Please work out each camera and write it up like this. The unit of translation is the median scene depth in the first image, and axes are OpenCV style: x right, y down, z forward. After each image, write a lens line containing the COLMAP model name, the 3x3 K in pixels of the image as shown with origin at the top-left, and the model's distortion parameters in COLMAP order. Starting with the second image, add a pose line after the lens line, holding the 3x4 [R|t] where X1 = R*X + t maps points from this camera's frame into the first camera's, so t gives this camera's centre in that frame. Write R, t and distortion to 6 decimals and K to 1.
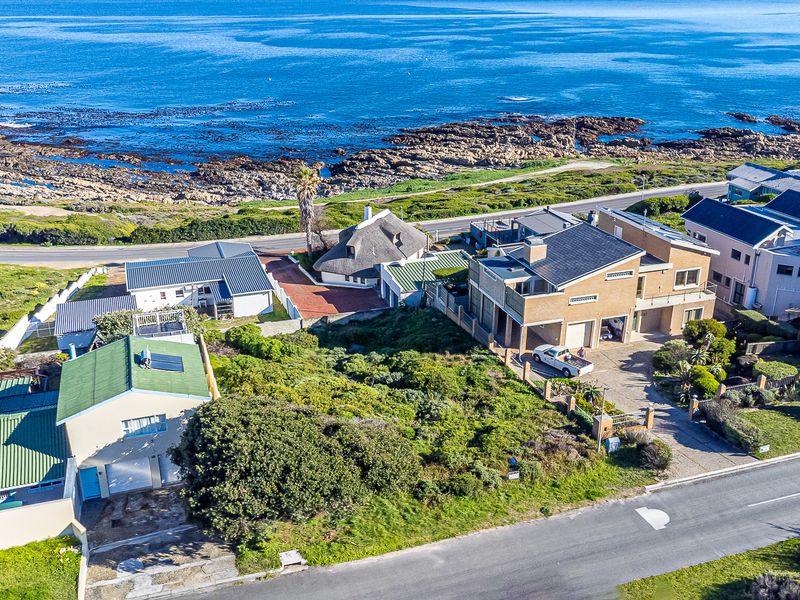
lens RADIAL K [[782.6, 0, 400.0], [0, 782.6, 300.0], [0, 0, 1]] dist [0.057401, -0.029339]
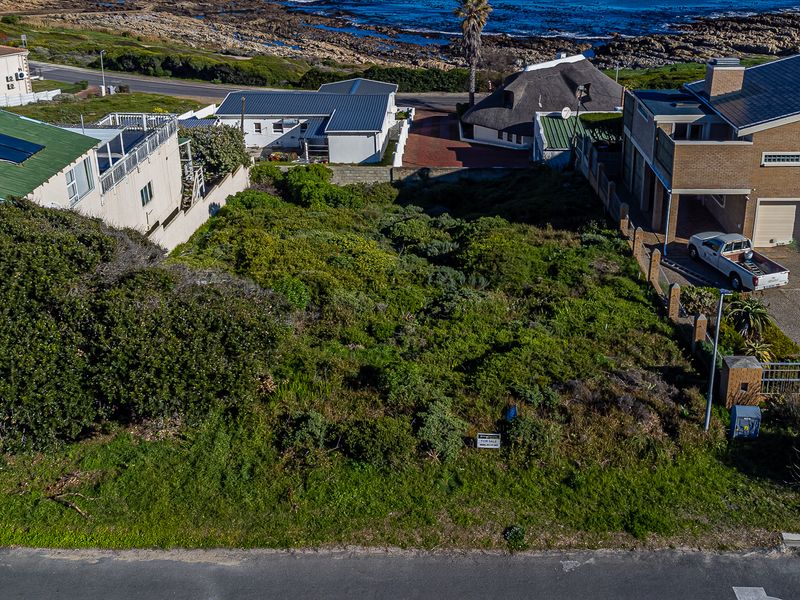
lens RADIAL K [[826.8, 0, 441.4], [0, 826.8, 156.3], [0, 0, 1]] dist [0.034994, -0.003087]
pose [[0.942553, 0.099885, -0.318774, 0.183903], [-0.123289, 0.990897, -0.054055, 0.058991], [0.310473, 0.090251, 0.946288, 0.354025]]
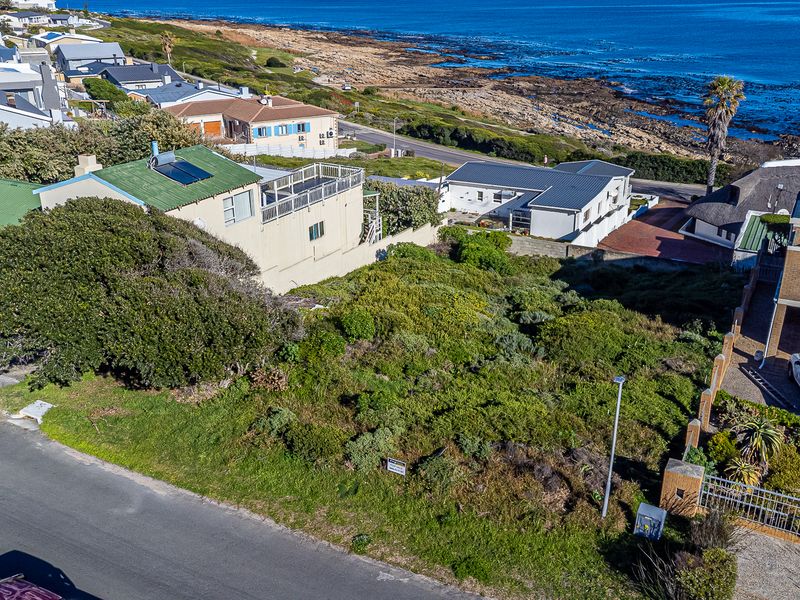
lens RADIAL K [[782.6, 0, 400.0], [0, 782.6, 300.0], [0, 0, 1]] dist [0.057401, -0.029339]
pose [[0.679486, 0.272586, -0.681173, 0.336922], [-0.268829, 0.956353, 0.114542, 0.037941], [0.682664, 0.105290, 0.723107, 0.428182]]
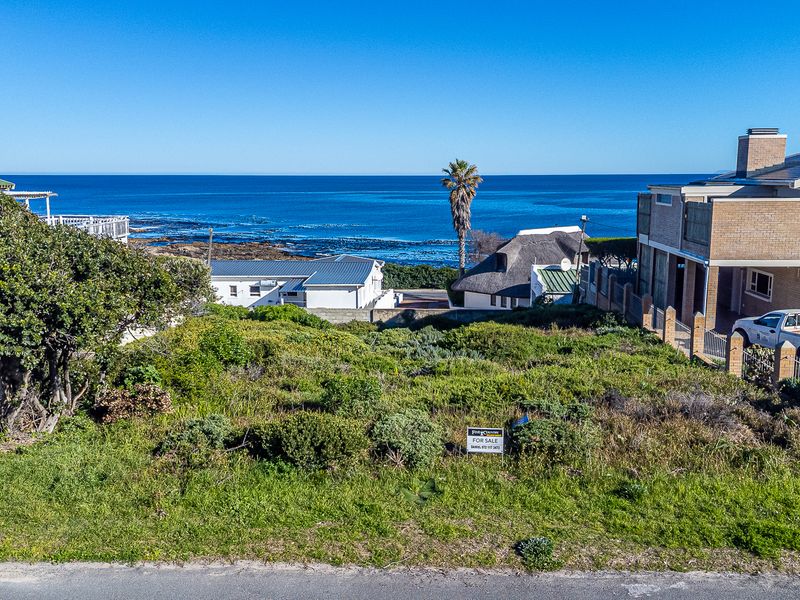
lens RADIAL K [[782.6, 0, 400.0], [0, 782.6, 300.0], [0, 0, 1]] dist [0.057401, -0.029339]
pose [[0.927459, 0.054951, -0.369866, 0.156591], [-0.134913, 0.971693, -0.193938, 0.164781], [0.348739, 0.229769, 0.908618, 0.498799]]
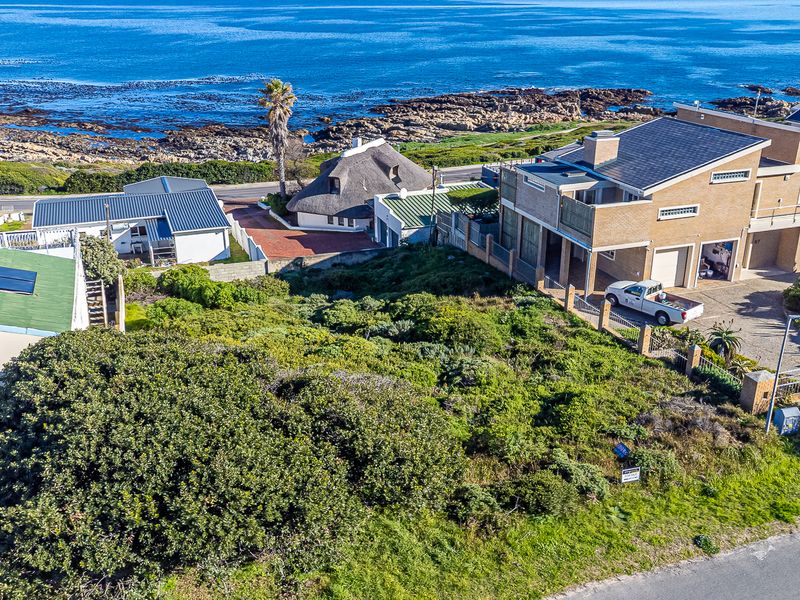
lens RADIAL K [[786.3, 0, 400.0], [0, 786.3, 300.0], [0, 0, 1]] dist [0.043075, -0.028656]
pose [[0.999884, -0.003287, 0.014898, -0.016013], [0.003262, 0.999993, 0.001743, 0.070984], [-0.014904, -0.001694, 0.999887, 0.321672]]
